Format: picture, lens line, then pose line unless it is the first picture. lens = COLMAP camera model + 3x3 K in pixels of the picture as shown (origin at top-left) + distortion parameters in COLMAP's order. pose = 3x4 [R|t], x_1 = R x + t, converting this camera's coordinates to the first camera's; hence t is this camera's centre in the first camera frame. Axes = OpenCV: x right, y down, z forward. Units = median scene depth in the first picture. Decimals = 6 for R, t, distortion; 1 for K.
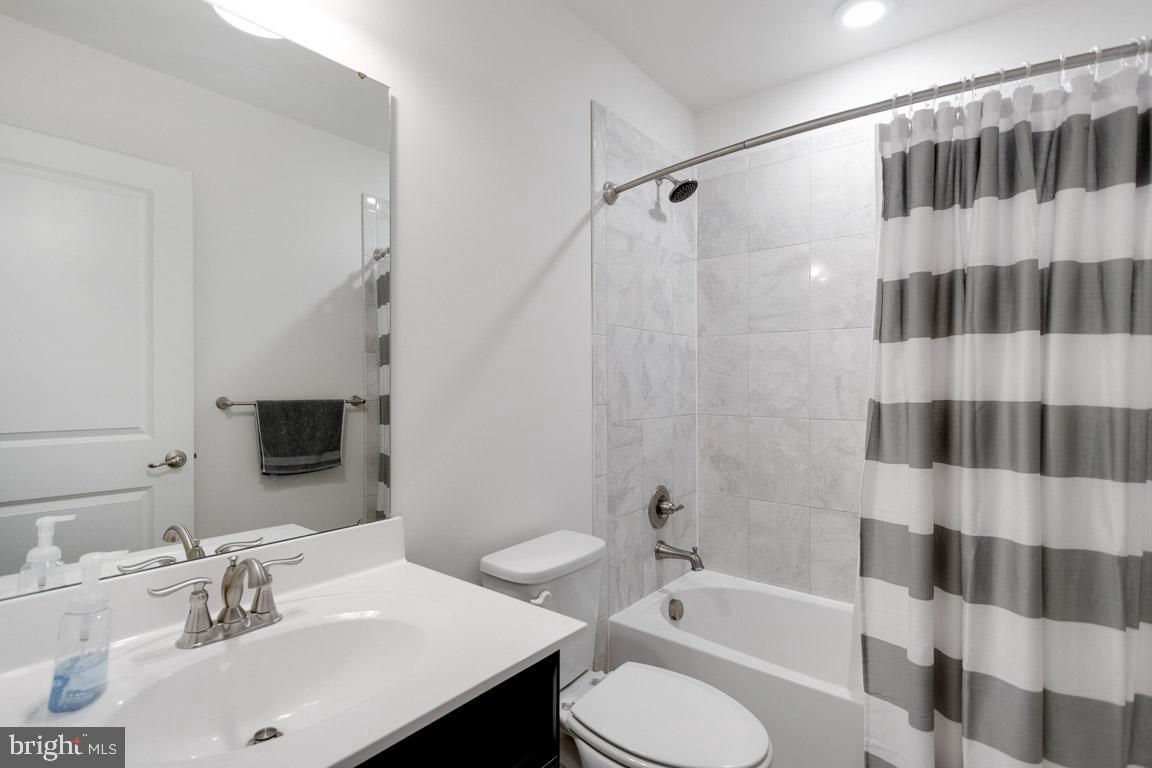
lens RADIAL K [[539.5, 0, 573.7], [0, 539.5, 394.2], [0, 0, 1]] dist [0.016774, -0.000133]
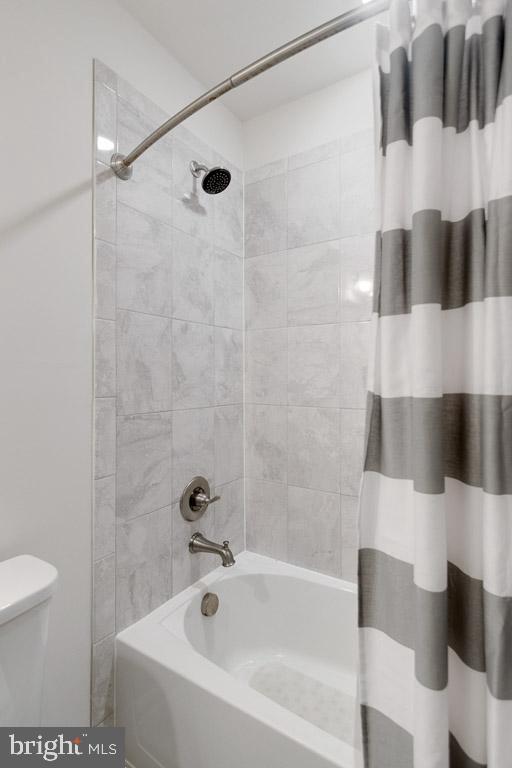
lens RADIAL K [[389.2, 0, 256.3], [0, 389.2, 379.1], [0, 0, 1]] dist [0.014673, -0.000919]
pose [[0.993524, -0.001036, 0.113616, 0.228559], [0.002483, 0.999918, -0.012589, -0.001522], [-0.113593, 0.012789, 0.993445, 0.331703]]
